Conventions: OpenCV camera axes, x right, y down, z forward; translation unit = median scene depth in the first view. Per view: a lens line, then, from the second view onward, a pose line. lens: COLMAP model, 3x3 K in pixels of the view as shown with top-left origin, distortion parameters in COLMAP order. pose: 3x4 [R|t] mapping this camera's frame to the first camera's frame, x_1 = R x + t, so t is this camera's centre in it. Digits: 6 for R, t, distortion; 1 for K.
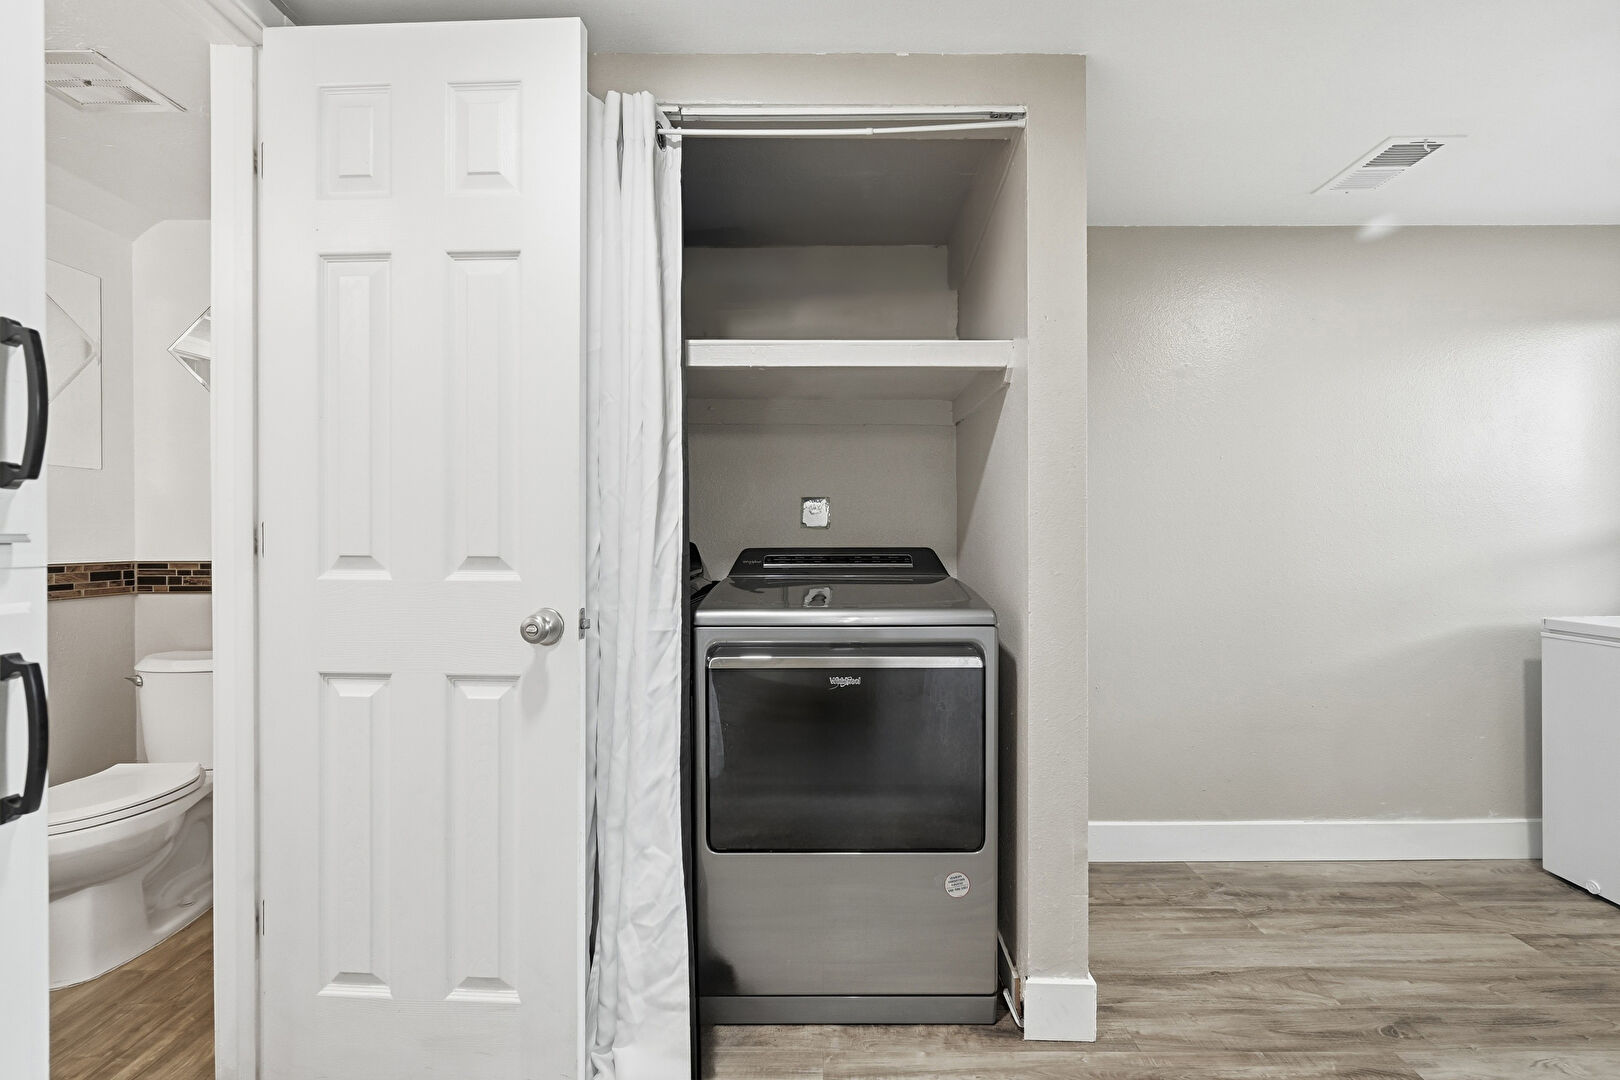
lens RADIAL K [[691.3, 0, 821.3], [0, 691.3, 542.3], [0, 0, 1]] dist [-0.000410, -0.000067]
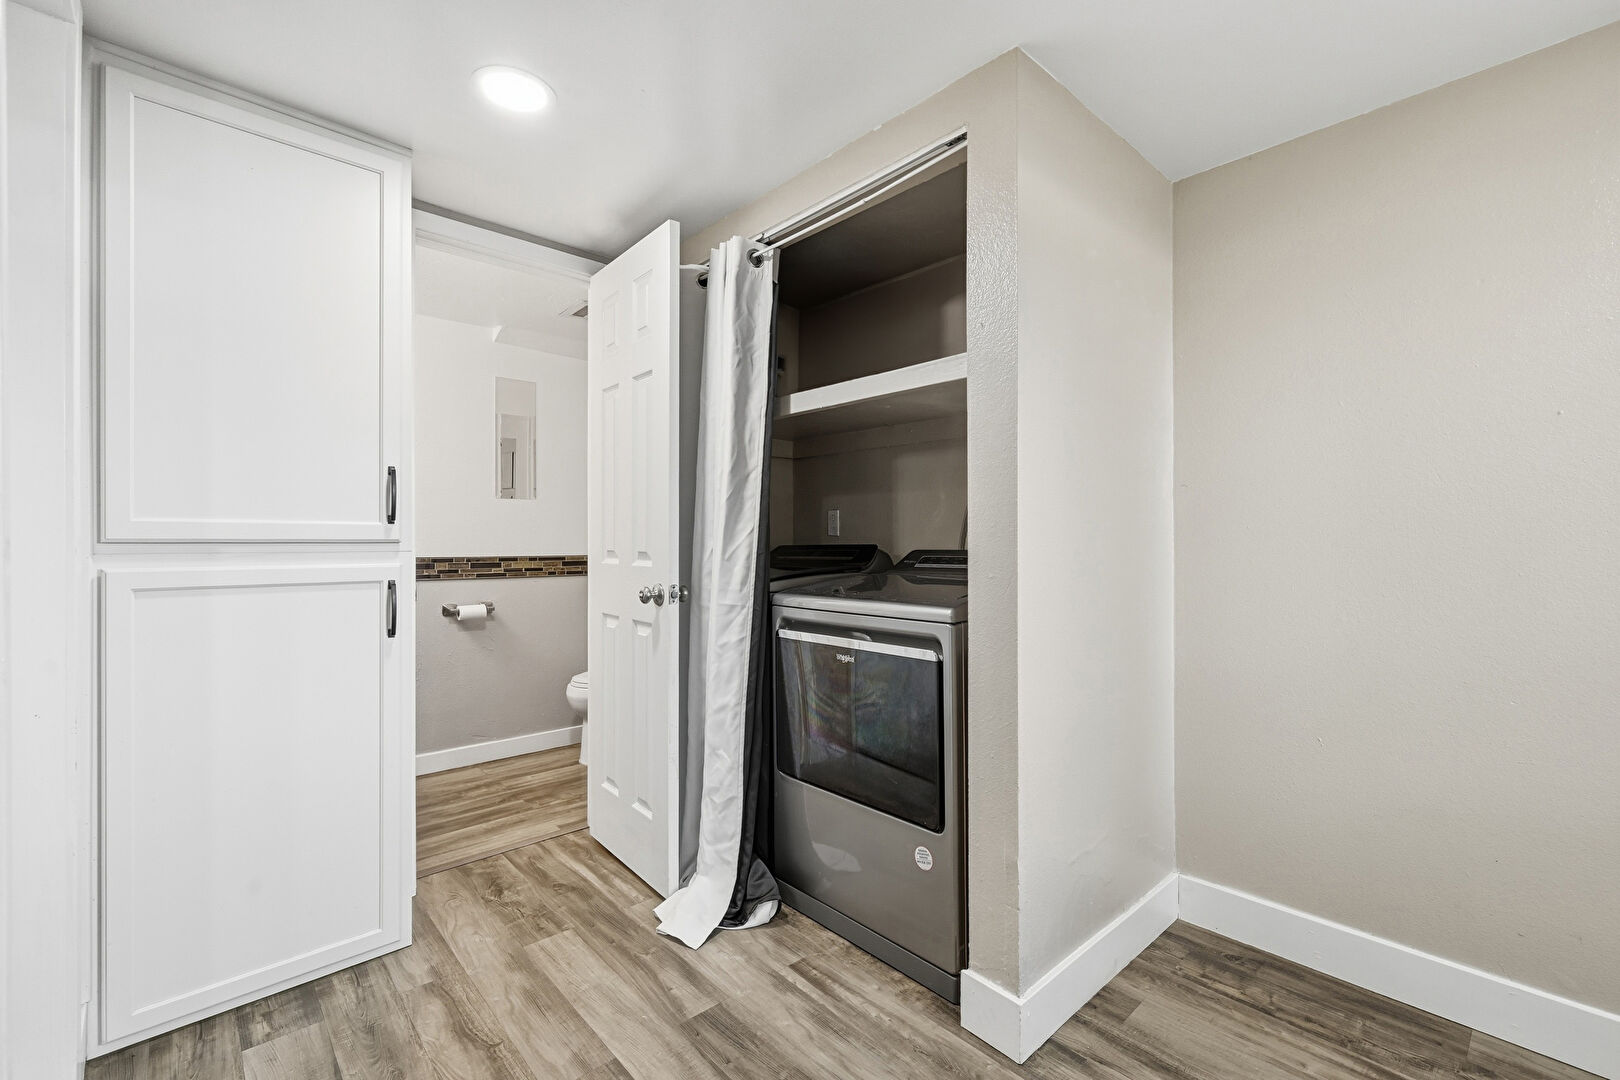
lens RADIAL K [[691.3, 0, 821.3], [0, 691.3, 542.3], [0, 0, 1]] dist [-0.000410, -0.000067]
pose [[0.681795, 0.001149, -0.731542, 0.906455], [-0.005141, 0.999982, -0.003221, 0.000195], [0.731525, 0.005957, 0.681789, 0.136193]]
